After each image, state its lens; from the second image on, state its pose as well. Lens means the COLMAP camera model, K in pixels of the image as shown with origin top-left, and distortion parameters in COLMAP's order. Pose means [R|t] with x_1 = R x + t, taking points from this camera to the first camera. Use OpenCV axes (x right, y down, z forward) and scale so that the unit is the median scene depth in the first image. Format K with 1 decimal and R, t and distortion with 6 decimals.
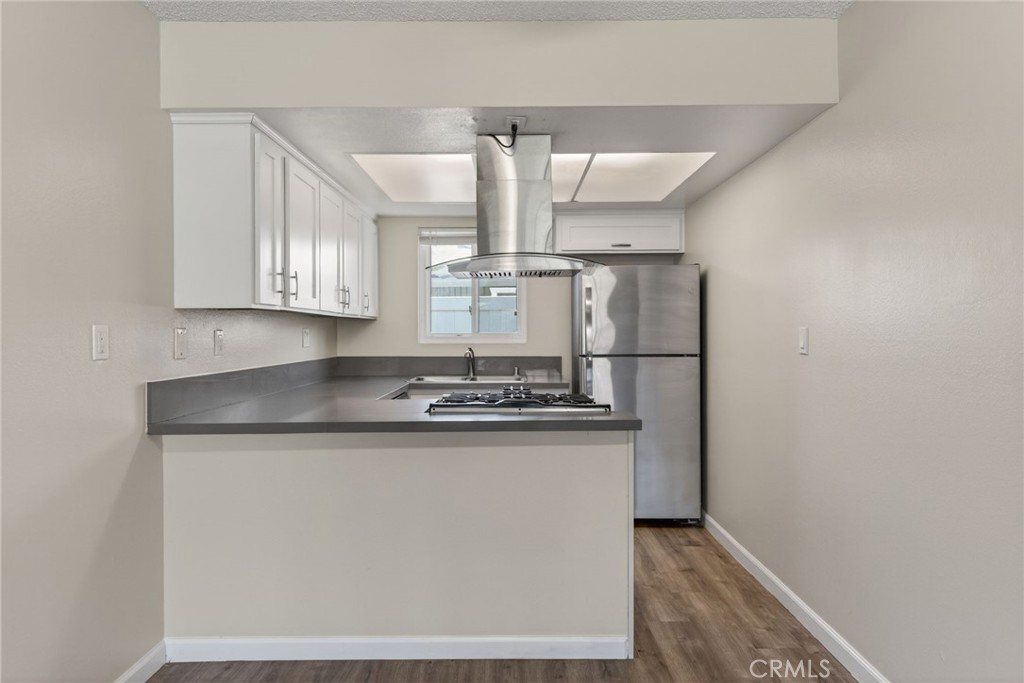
lens RADIAL K [[640.5, 0, 512.0], [0, 640.5, 341.5], [0, 0, 1]] dist [0.004016, 0.000068]
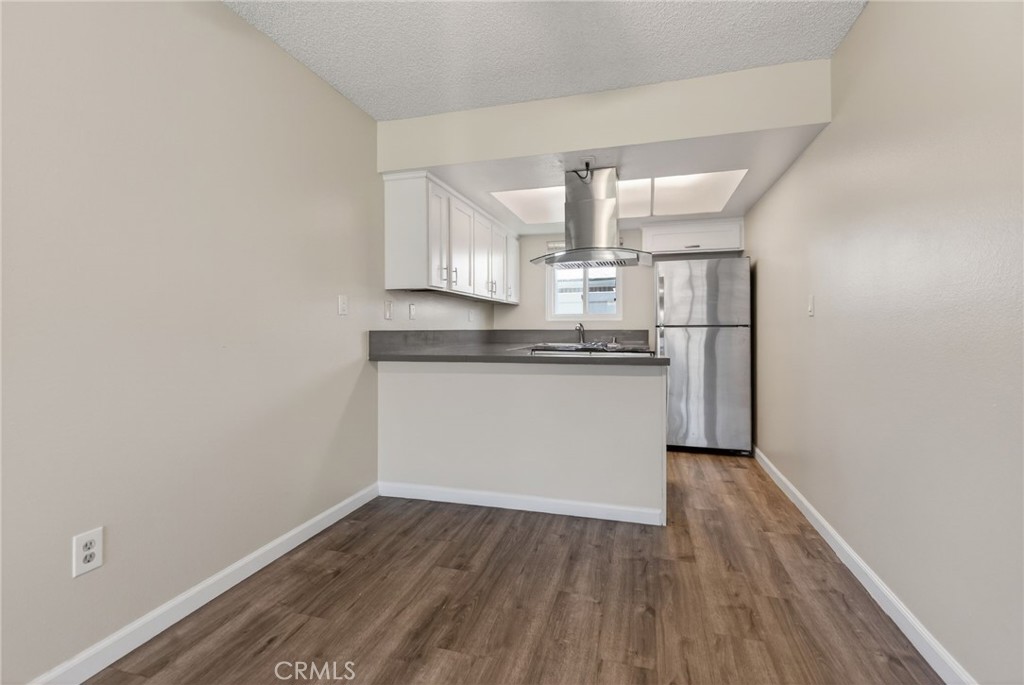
lens RADIAL K [[472.6, 0, 509.4], [0, 472.6, 330.7], [0, 0, 1]] dist [0.021327, -0.000022]
pose [[0.960512, 0.003615, -0.278216, 0.116180], [-0.005924, 0.999955, -0.007459, 0.053716], [0.278177, 0.008813, 0.960490, -0.095936]]
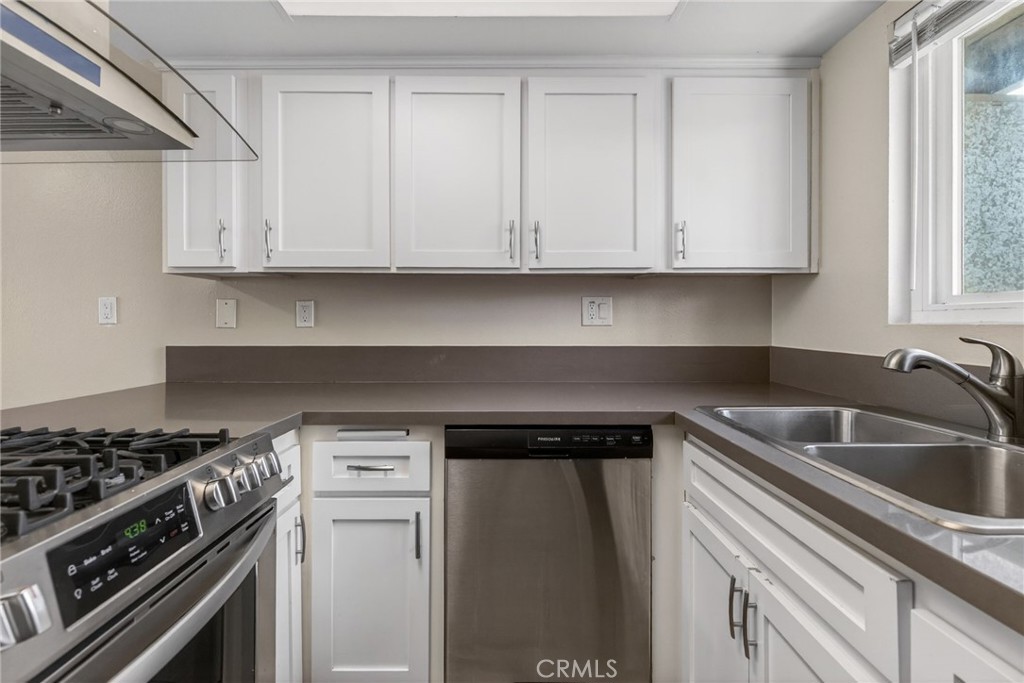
lens RADIAL K [[473.2, 0, 515.7], [0, 473.2, 321.2], [0, 0, 1]] dist [-0.000181, -0.000049]
pose [[0.024540, 0.005067, -0.999686, 0.214576], [-0.014753, 0.999880, 0.004706, 0.004540], [0.999590, 0.014633, 0.024612, 1.210066]]
